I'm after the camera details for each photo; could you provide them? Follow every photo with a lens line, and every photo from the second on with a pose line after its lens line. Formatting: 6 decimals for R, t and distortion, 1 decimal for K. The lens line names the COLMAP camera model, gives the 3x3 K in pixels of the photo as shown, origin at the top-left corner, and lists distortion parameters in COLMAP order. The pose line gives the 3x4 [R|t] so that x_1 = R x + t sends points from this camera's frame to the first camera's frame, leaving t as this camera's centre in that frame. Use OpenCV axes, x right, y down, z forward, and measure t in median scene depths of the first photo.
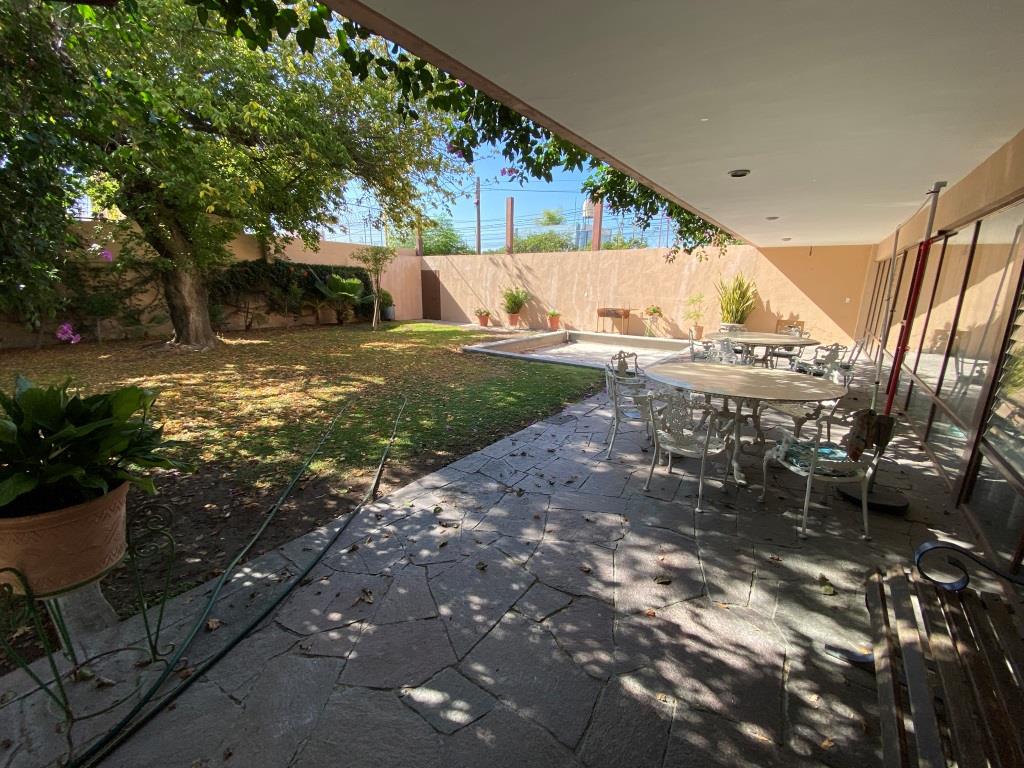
lens RADIAL K [[419.0, 0, 518.5], [0, 419.0, 381.9], [0, 0, 1]] dist [0.009544, -0.014406]
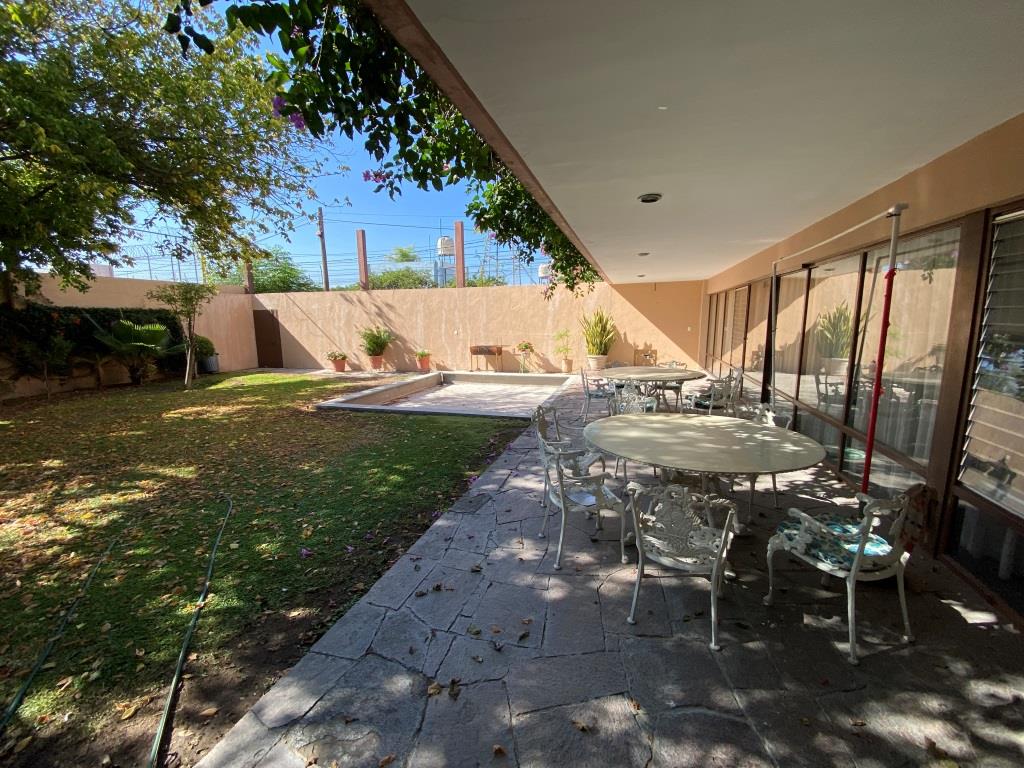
lens RADIAL K [[419.0, 0, 518.1], [0, 419.0, 383.8], [0, 0, 1]] dist [0.009544, -0.014406]
pose [[0.945184, -0.077663, 0.317168, -0.029719], [0.102092, 0.992896, -0.061118, -0.052963], [-0.310168, 0.090148, 0.946398, 0.180458]]
